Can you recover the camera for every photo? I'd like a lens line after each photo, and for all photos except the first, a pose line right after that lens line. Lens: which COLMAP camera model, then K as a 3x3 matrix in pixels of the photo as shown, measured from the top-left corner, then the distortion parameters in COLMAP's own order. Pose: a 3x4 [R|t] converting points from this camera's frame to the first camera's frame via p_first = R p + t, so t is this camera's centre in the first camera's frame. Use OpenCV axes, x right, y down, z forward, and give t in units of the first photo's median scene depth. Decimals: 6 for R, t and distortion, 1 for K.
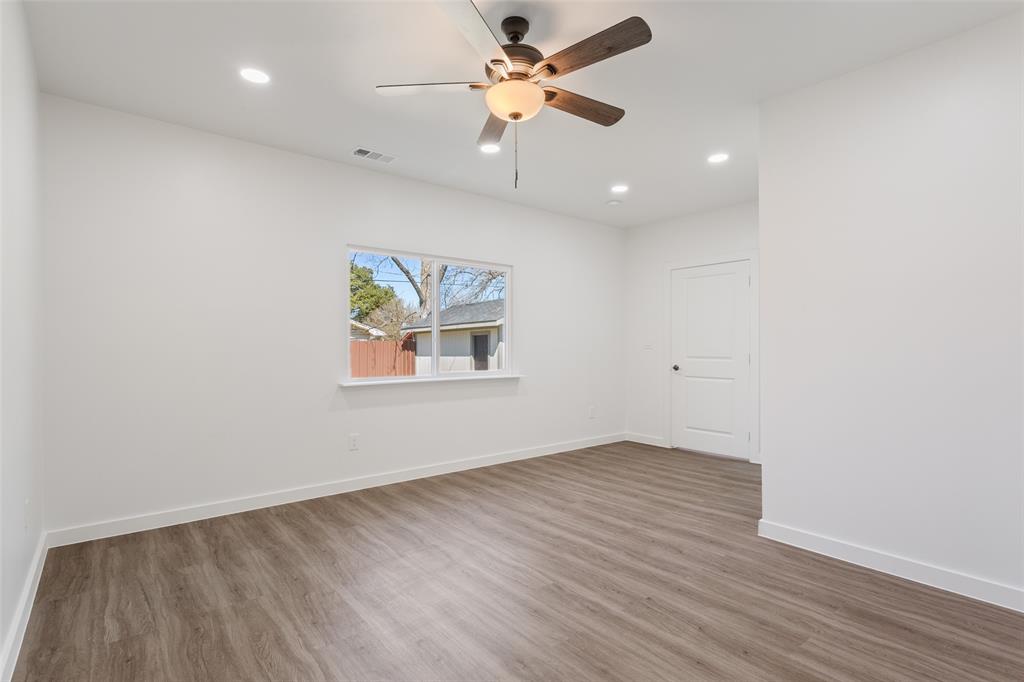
lens RADIAL K [[496.3, 0, 511.7], [0, 496.3, 344.4], [0, 0, 1]] dist [-0.002833, 0.001084]
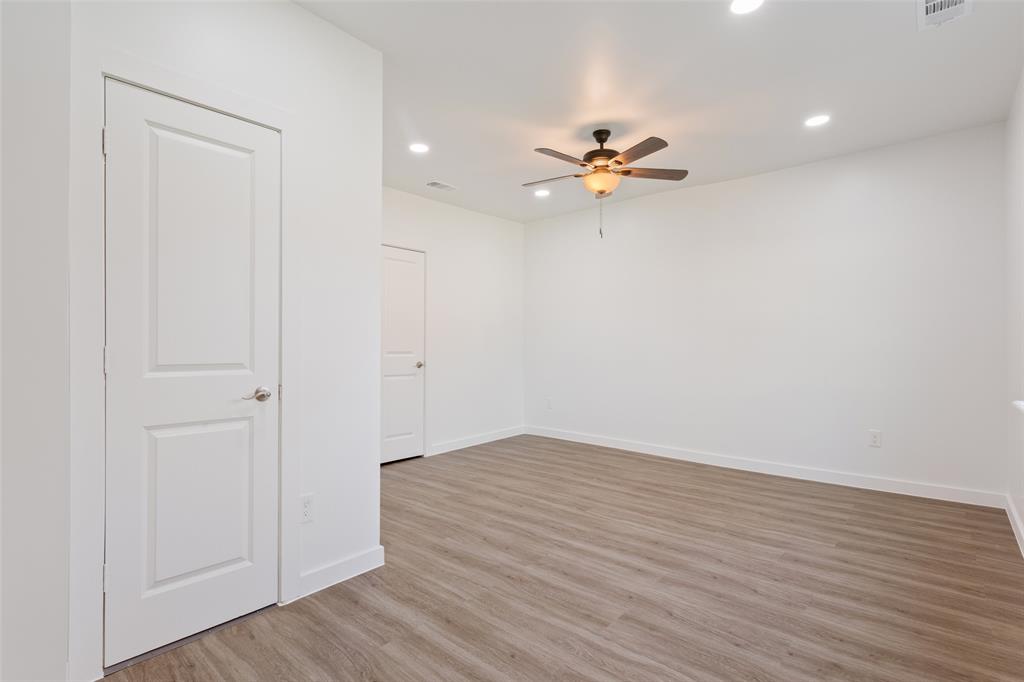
lens RADIAL K [[496.3, 0, 512.0], [0, 496.3, 343.0], [0, 0, 1]] dist [-0.002833, 0.001084]
pose [[-0.985363, 0.005061, -0.170392, 0.458386], [0.007334, 0.999892, -0.012712, 0.015450], [0.170309, -0.013775, -0.985294, 2.043007]]
